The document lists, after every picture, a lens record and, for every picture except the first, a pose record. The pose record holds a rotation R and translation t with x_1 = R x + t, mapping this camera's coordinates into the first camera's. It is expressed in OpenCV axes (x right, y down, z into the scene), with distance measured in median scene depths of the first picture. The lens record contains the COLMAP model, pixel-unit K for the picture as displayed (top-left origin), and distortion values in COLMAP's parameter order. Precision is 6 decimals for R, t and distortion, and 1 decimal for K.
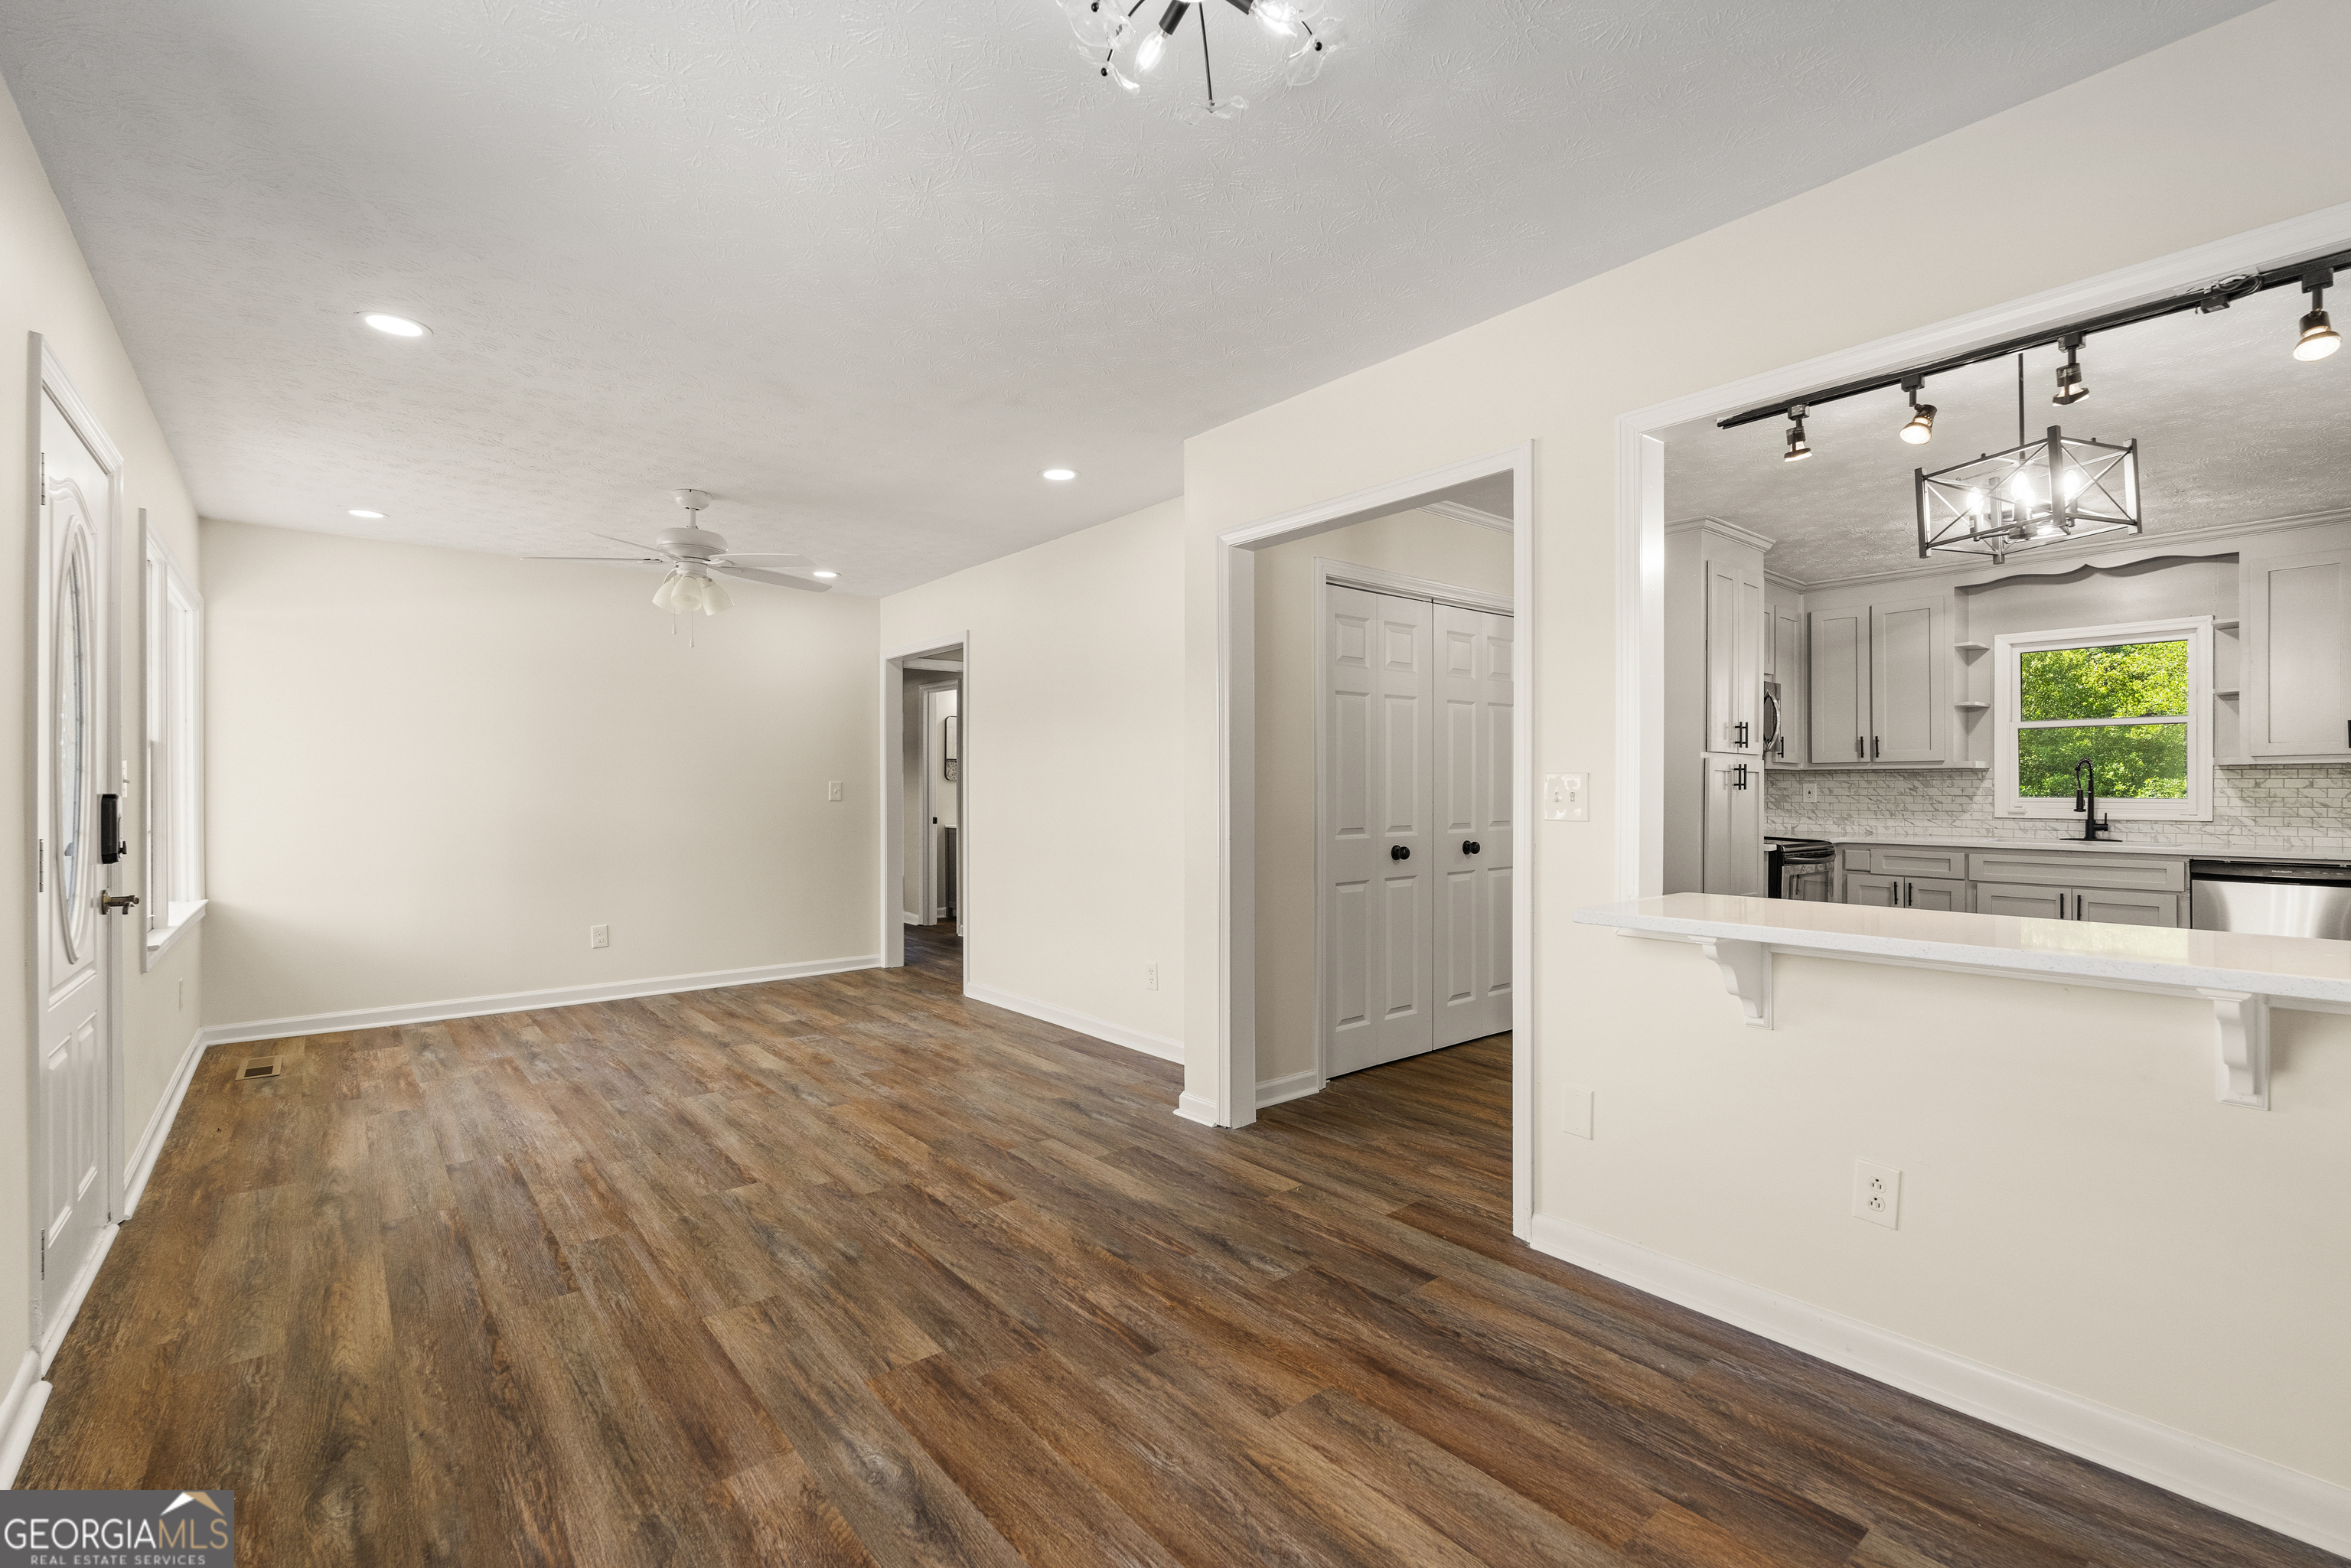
lens RADIAL K [[1036.0, 0, 1181.9], [0, 1036.0, 790.4], [0, 0, 1]] dist [-0.002757, -0.000310]
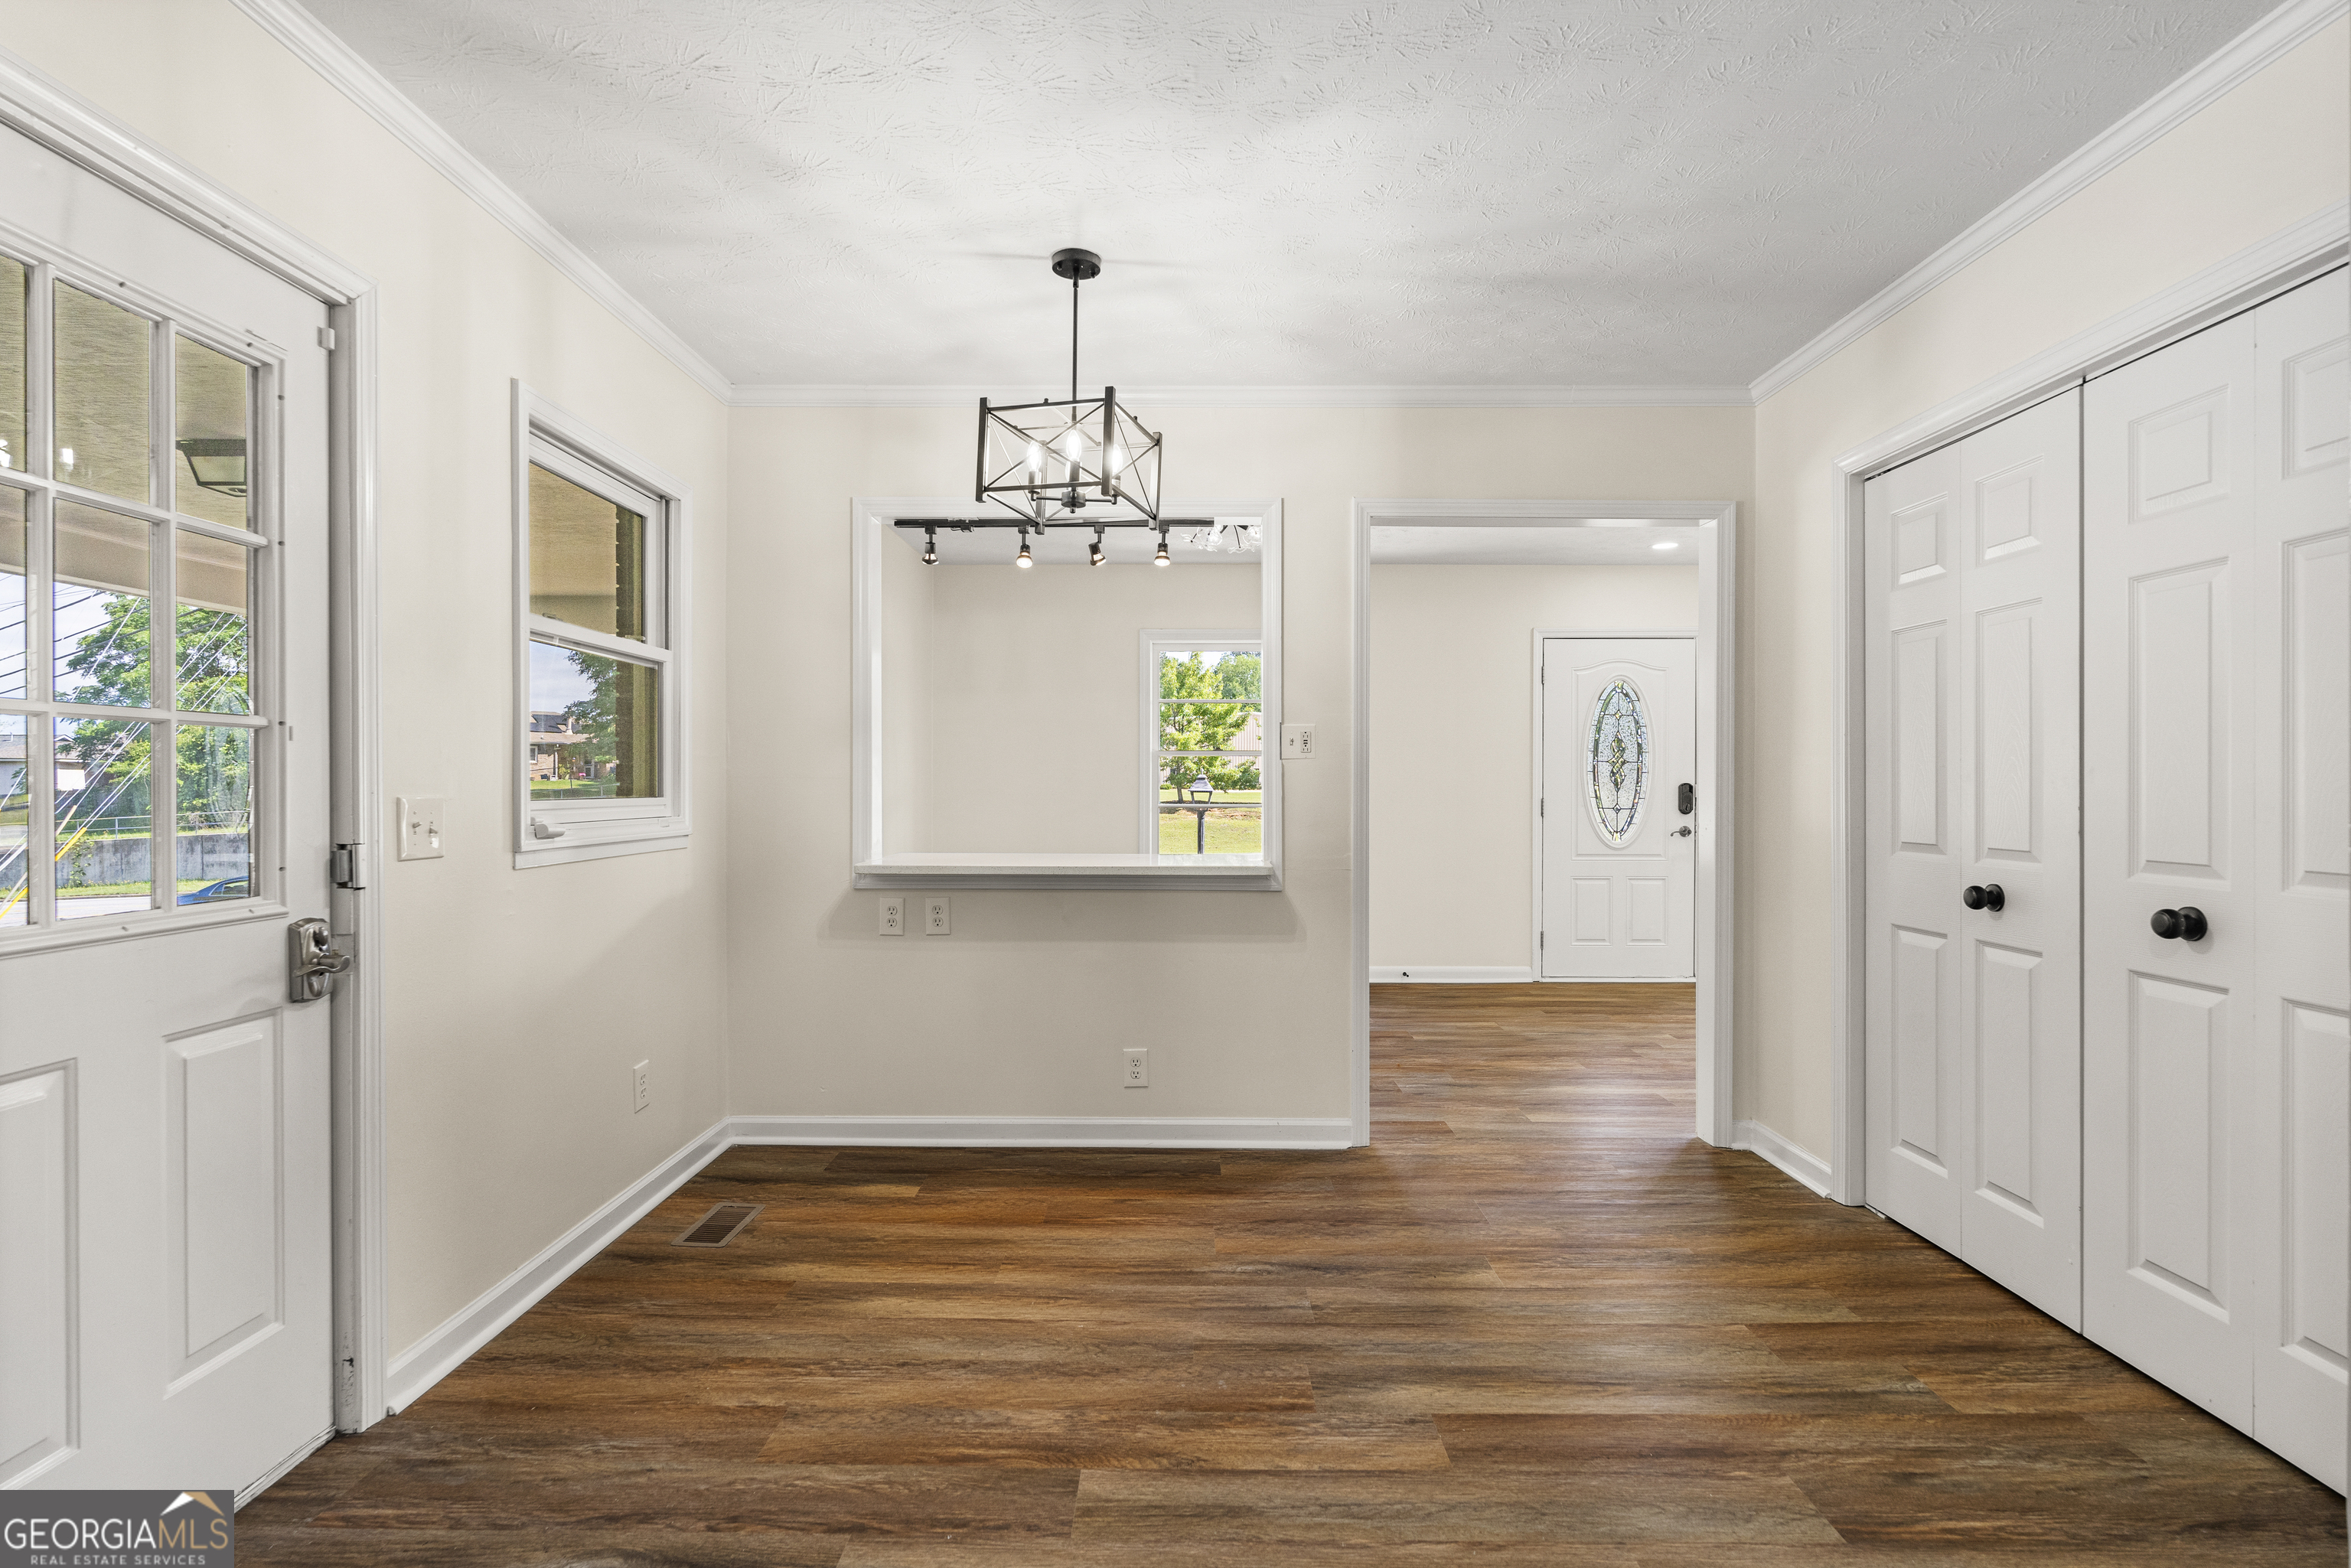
lens RADIAL K [[1134.9, 0, 1175.5], [0, 1134.9, 784.0], [0, 0, 1]] dist [-0.001467, -0.000129]
pose [[-0.643967, 0.001869, -0.765051, 2.005020], [-0.001861, 0.999990, 0.004010, -0.002219], [0.765051, 0.004006, -0.643957, 2.255059]]
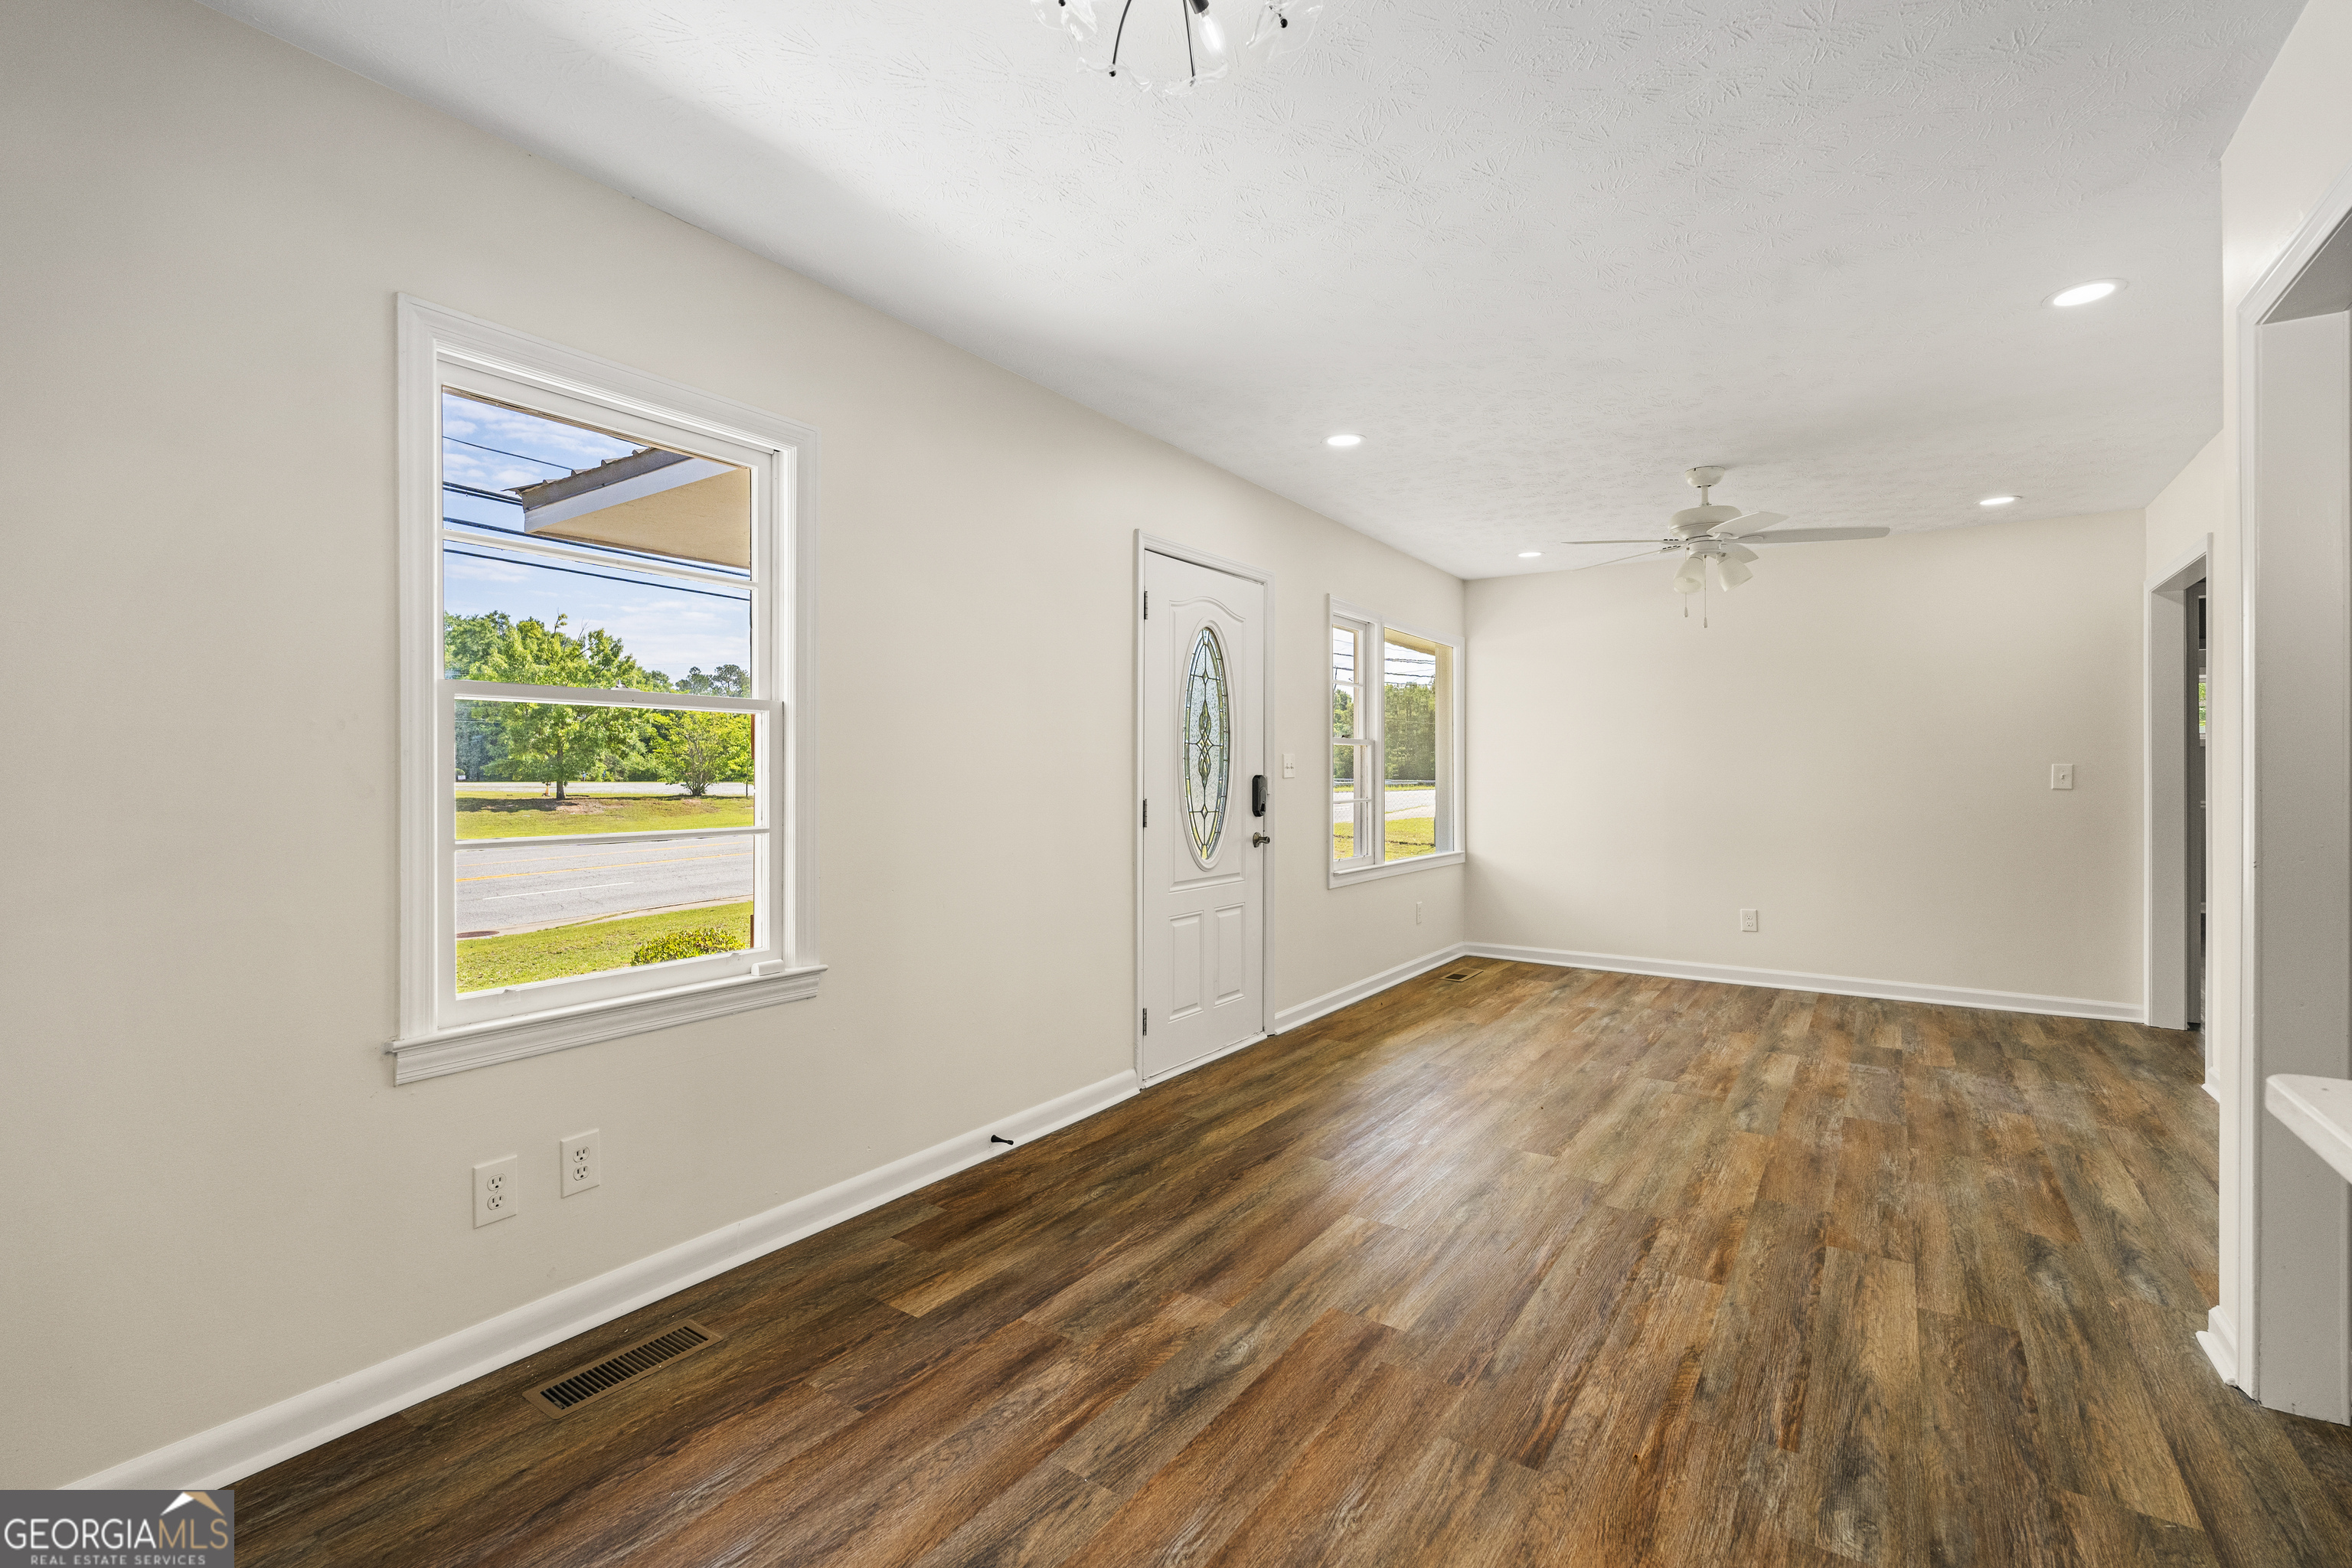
lens RADIAL K [[1043.6, 0, 1174.4], [0, 1043.6, 771.7], [0, 0, 1]] dist [-0.004889, 0.000123]
pose [[0.271287, 0.000850, -0.962498, 0.715909], [-0.003754, 0.999993, -0.000175, -0.001010], [0.962491, 0.003661, 0.271289, 0.532673]]
